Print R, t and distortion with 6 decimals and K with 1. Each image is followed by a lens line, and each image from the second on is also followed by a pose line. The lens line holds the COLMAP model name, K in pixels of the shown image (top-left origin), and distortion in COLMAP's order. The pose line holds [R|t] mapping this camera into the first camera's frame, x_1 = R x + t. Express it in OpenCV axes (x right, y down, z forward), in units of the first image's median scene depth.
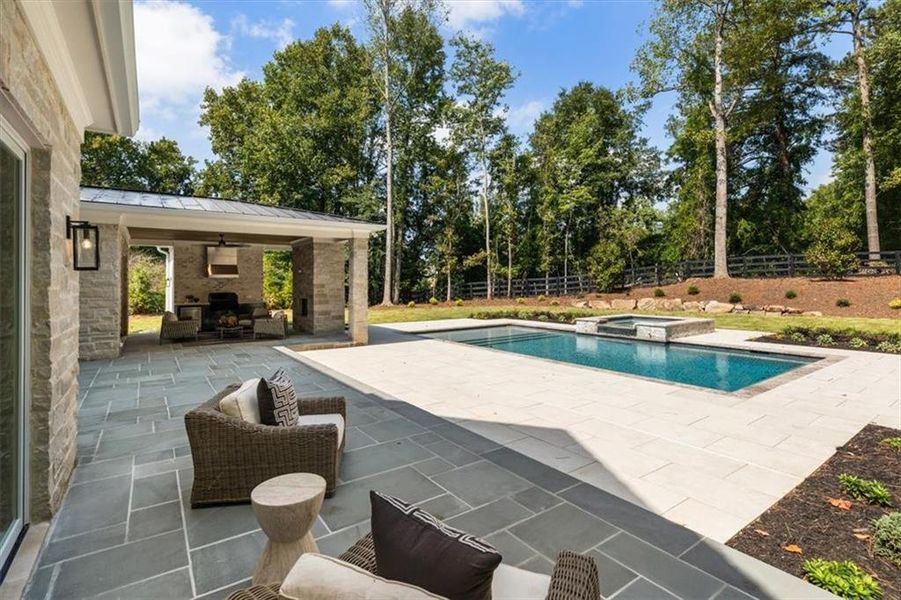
lens RADIAL K [[427.4, 0, 454.5], [0, 427.4, 276.1], [0, 0, 1]] dist [-0.001710, -0.000507]
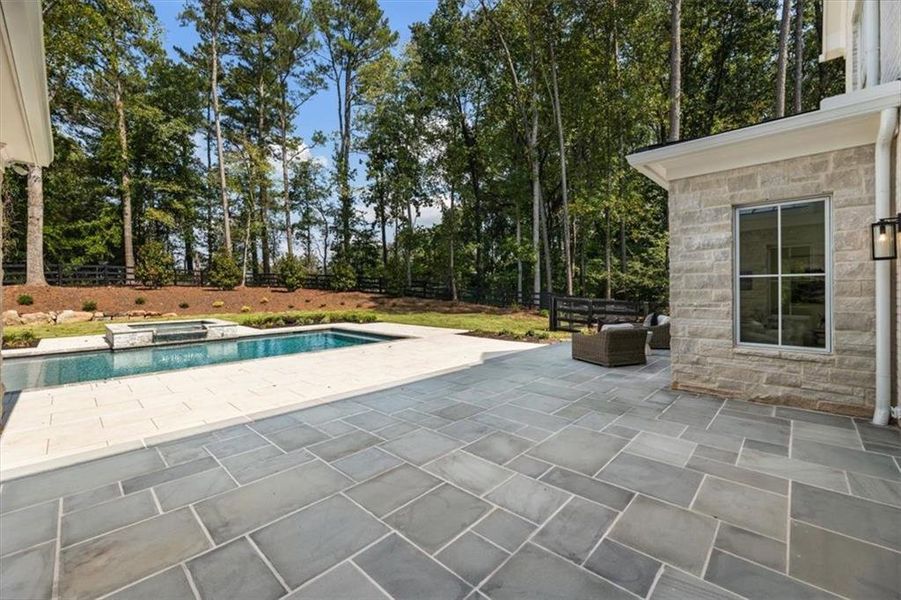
lens RADIAL K [[367.6, 0, 447.2], [0, 367.6, 287.9], [0, 0, 1]] dist [-0.000605, 0.000038]
pose [[-0.180158, 0.012024, 0.983564, -0.495486], [-0.007536, 0.999879, -0.013604, 0.021081], [-0.983609, -0.009863, -0.180045, 0.492357]]
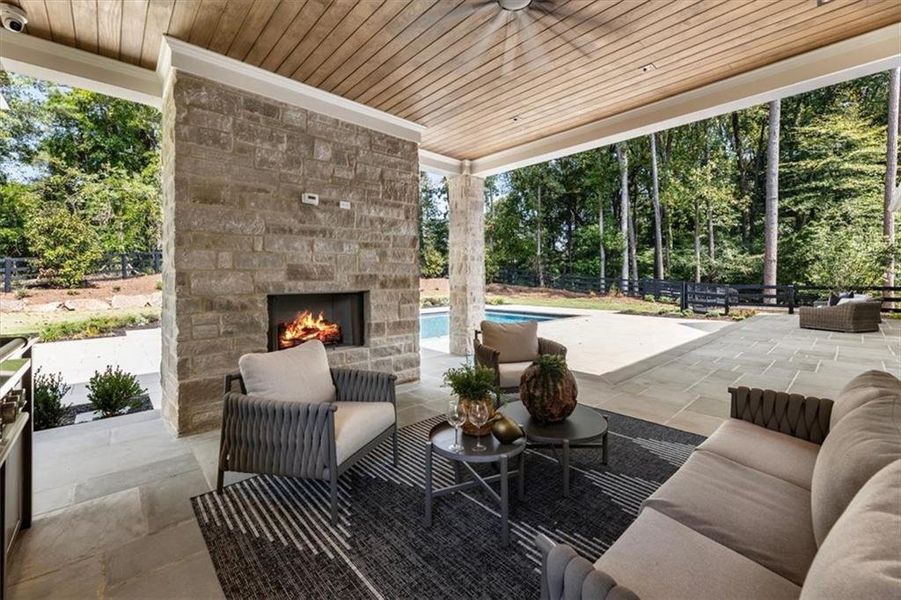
lens RADIAL K [[366.6, 0, 447.9], [0, 366.6, 277.1], [0, 0, 1]] dist [-0.009362, -0.000026]
pose [[-0.111553, 0.010377, 0.993704, -0.556875], [-0.012265, 0.999855, -0.011818, 0.039122], [-0.993683, -0.013506, -0.111410, 0.843352]]
